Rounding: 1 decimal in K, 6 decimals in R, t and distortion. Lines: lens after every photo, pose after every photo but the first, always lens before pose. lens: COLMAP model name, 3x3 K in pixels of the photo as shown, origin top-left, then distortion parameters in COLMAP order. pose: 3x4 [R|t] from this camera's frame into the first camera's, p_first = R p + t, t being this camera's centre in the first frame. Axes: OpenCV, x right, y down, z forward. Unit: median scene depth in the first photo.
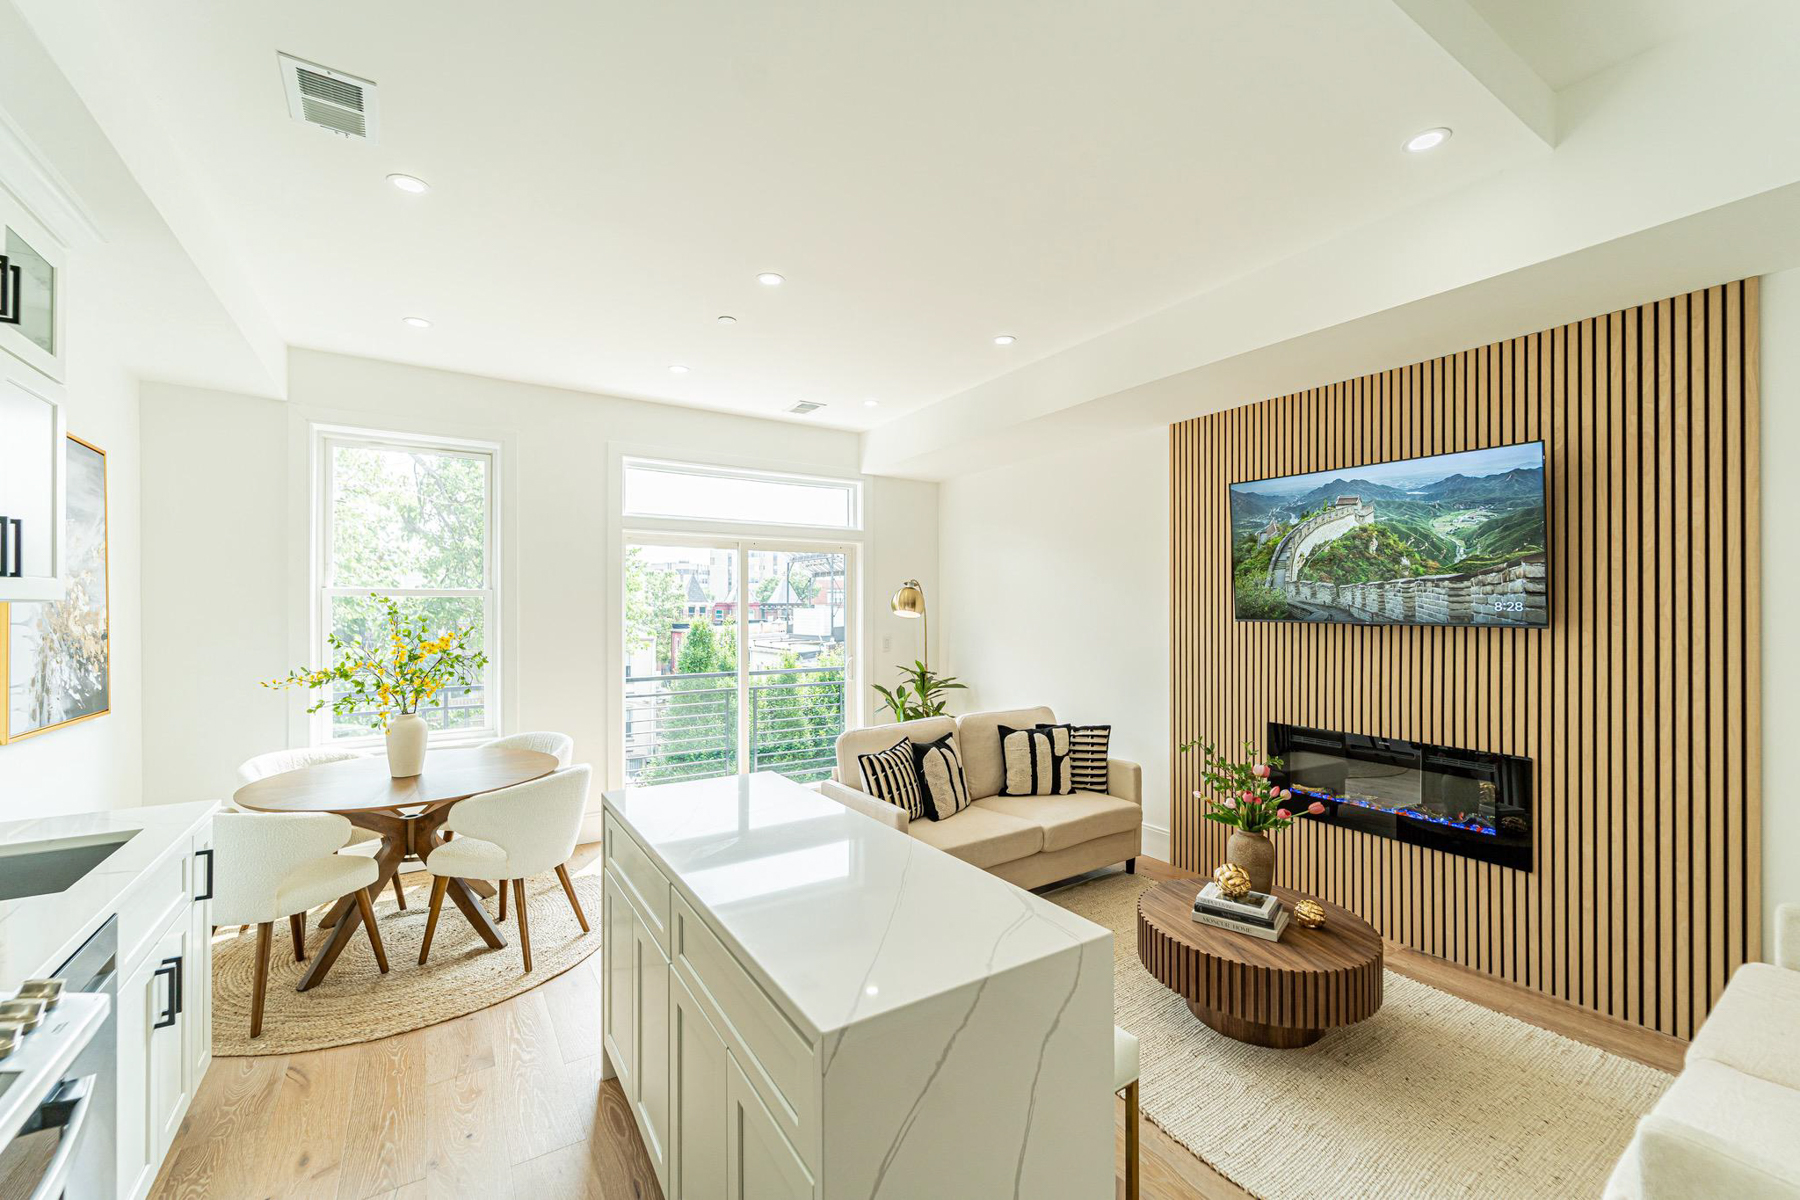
lens RADIAL K [[727.0, 0, 905.8], [0, 727.0, 605.2], [0, 0, 1]] dist [0.003679, -0.001583]
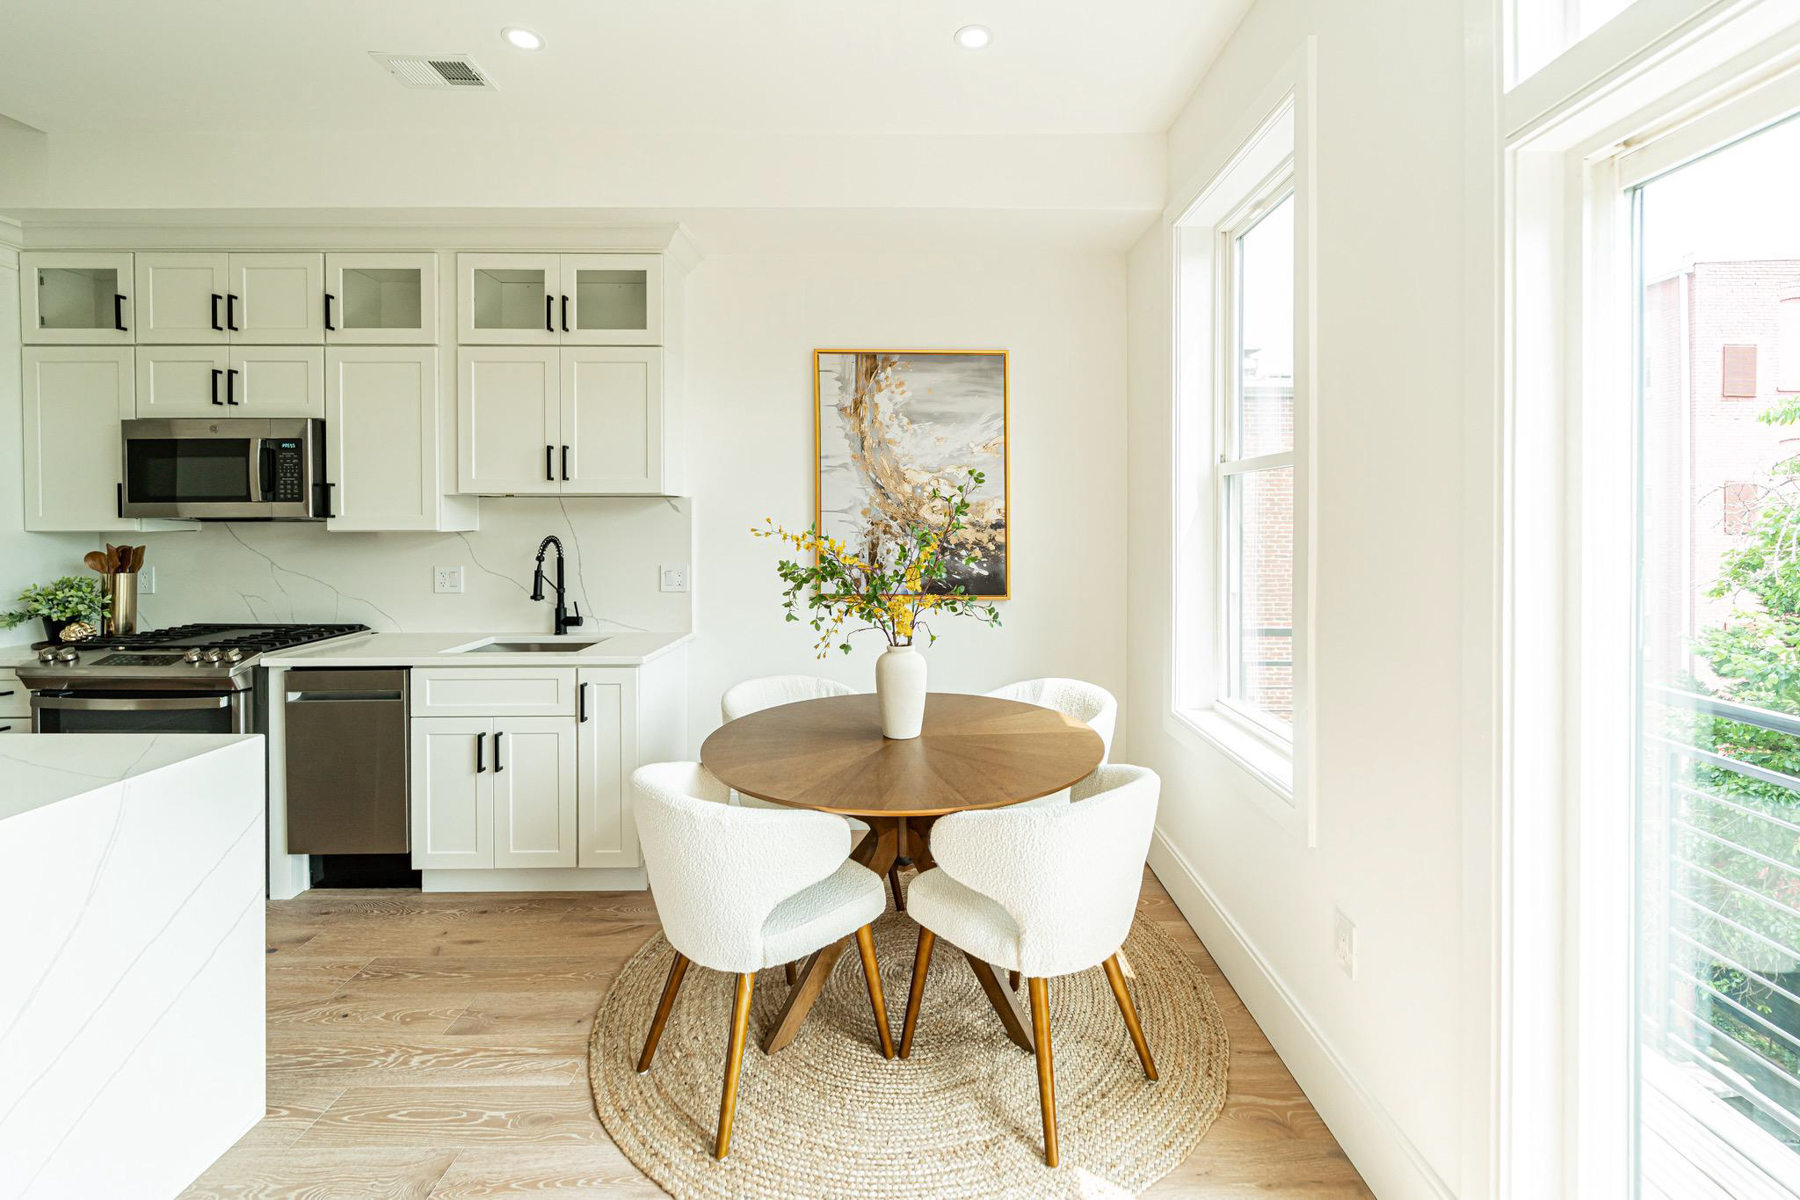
lens RADIAL K [[750.8, 0, 905.1], [0, 750.8, 529.5], [0, 0, 1]] dist [-0.000891, 0.000836]
pose [[-0.536033, 0.015476, -0.844055, -0.088305], [0.006594, 0.999878, 0.014146, 0.027825], [0.844171, 0.002017, -0.536069, 1.286786]]
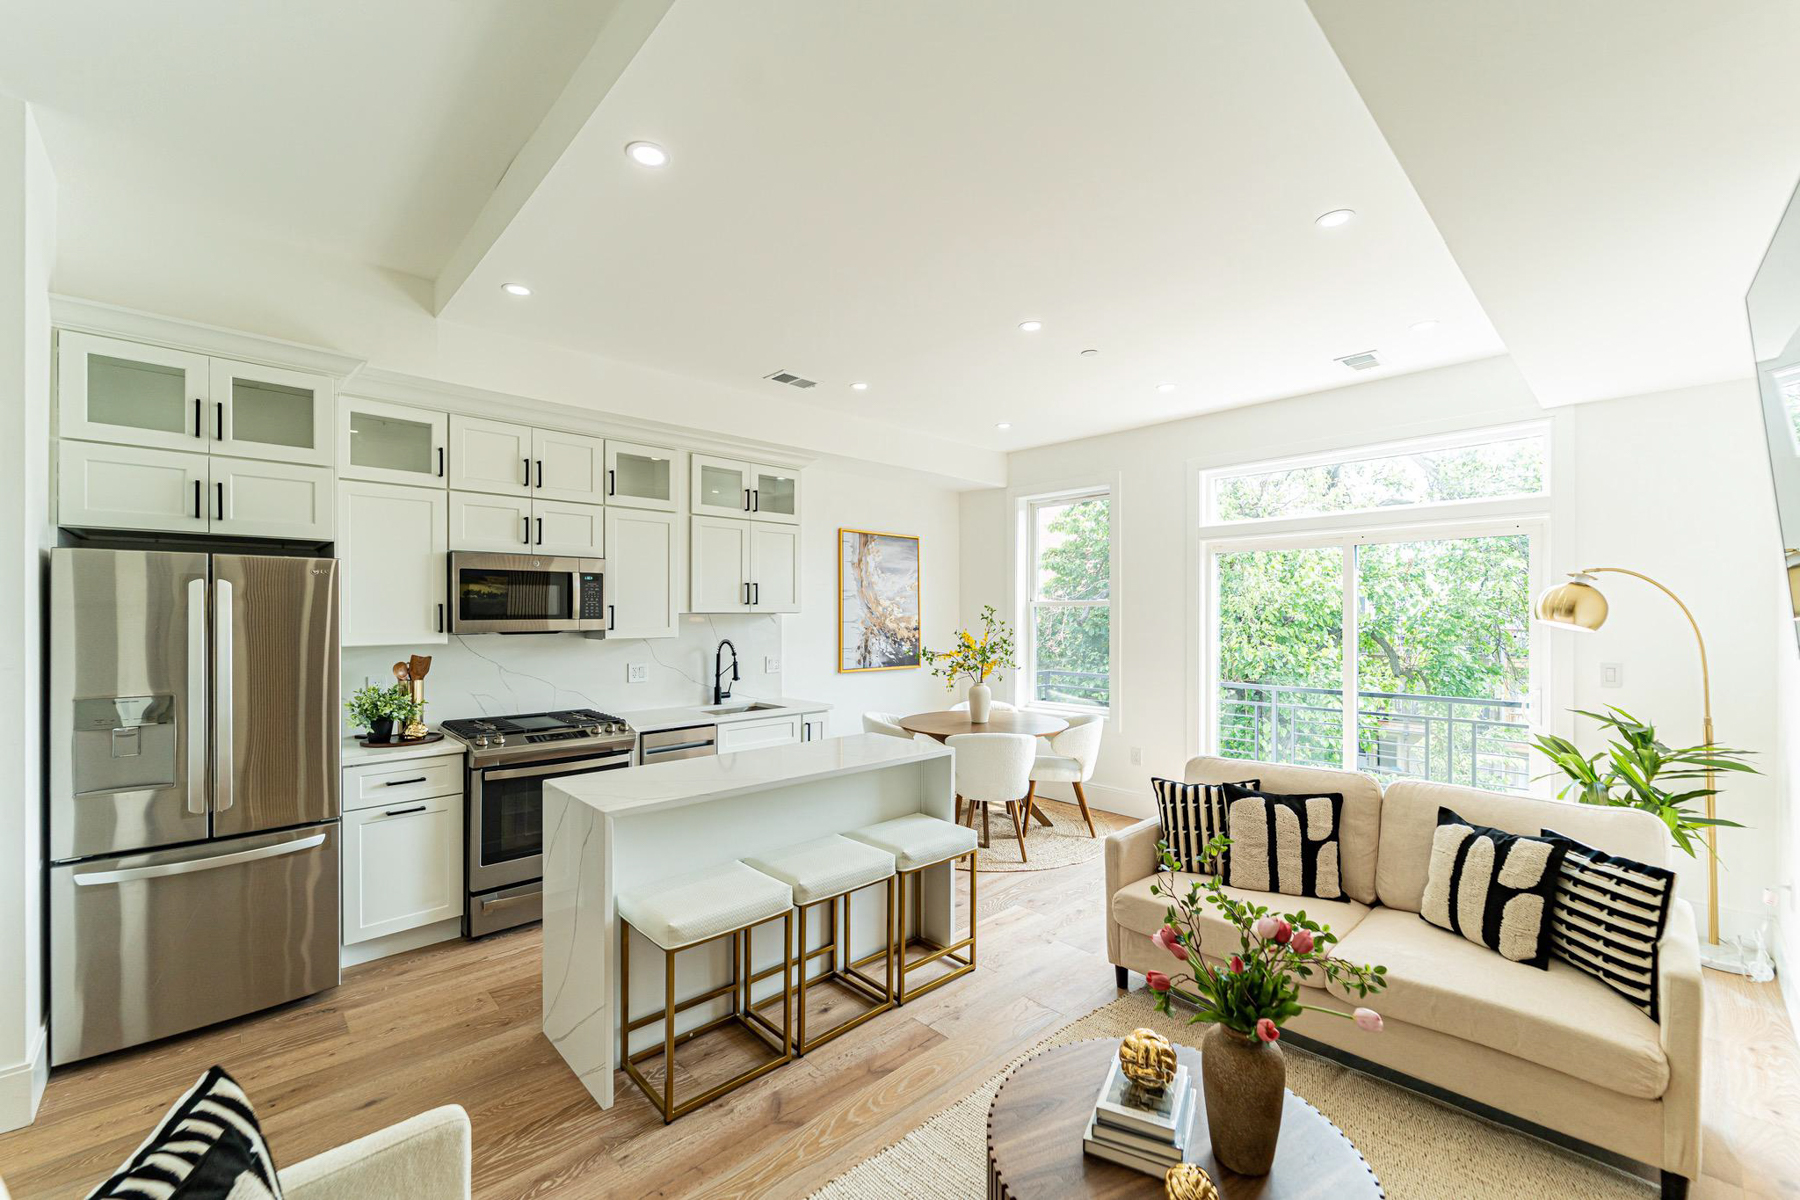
lens RADIAL K [[727.0, 0, 896.8], [0, 727.0, 610.6], [0, 0, 1]] dist [0.003679, -0.001583]
pose [[0.185624, -0.001824, -0.982619, 0.760494], [0.005406, 0.999985, -0.000835, -0.005512], [0.982606, -0.005157, 0.185631, 0.501329]]
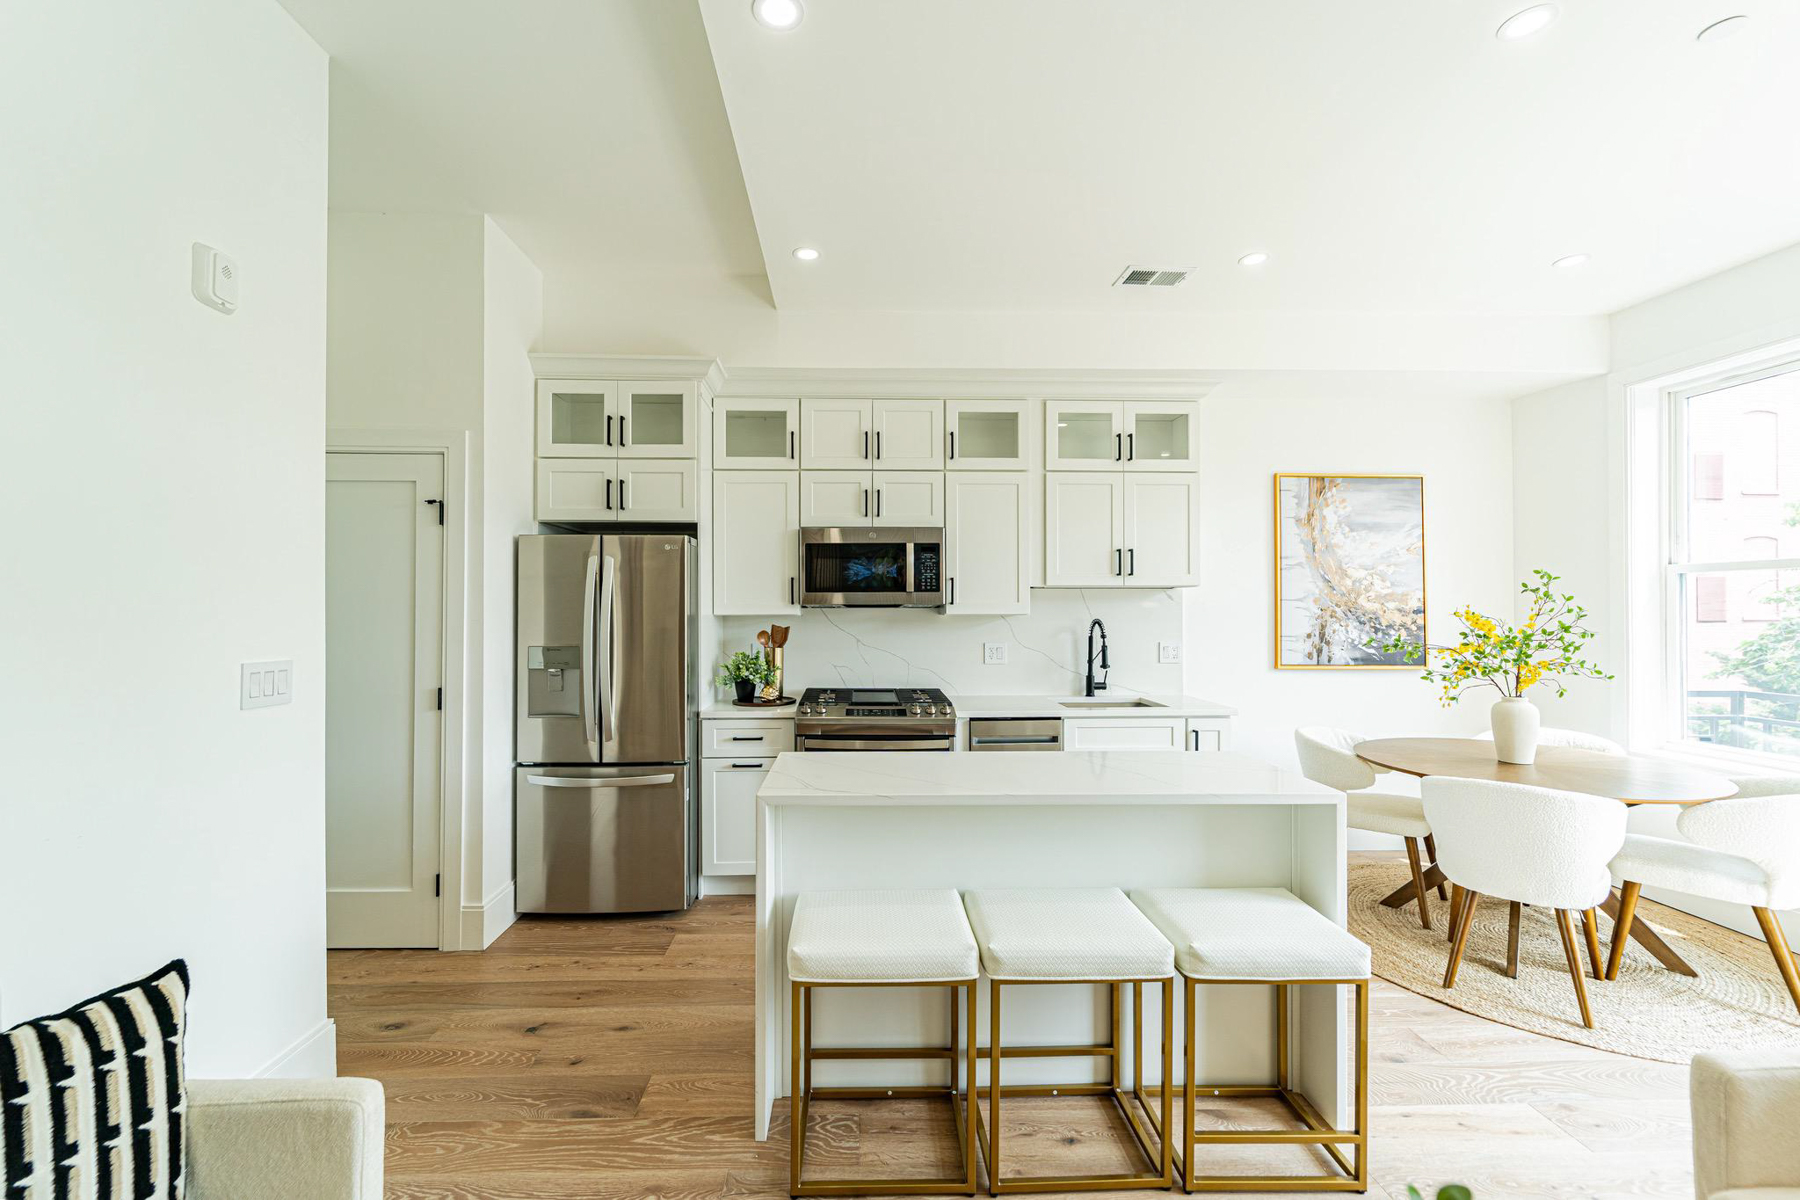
lens RADIAL K [[727.0, 0, 870.1], [0, 727.0, 601.6], [0, 0, 1]] dist [0.003679, -0.001583]
pose [[-0.517673, -0.005230, -0.855563, 0.519318], [0.005886, 0.999936, -0.009675, 0.027626], [0.855558, -0.010044, -0.517609, 0.722819]]
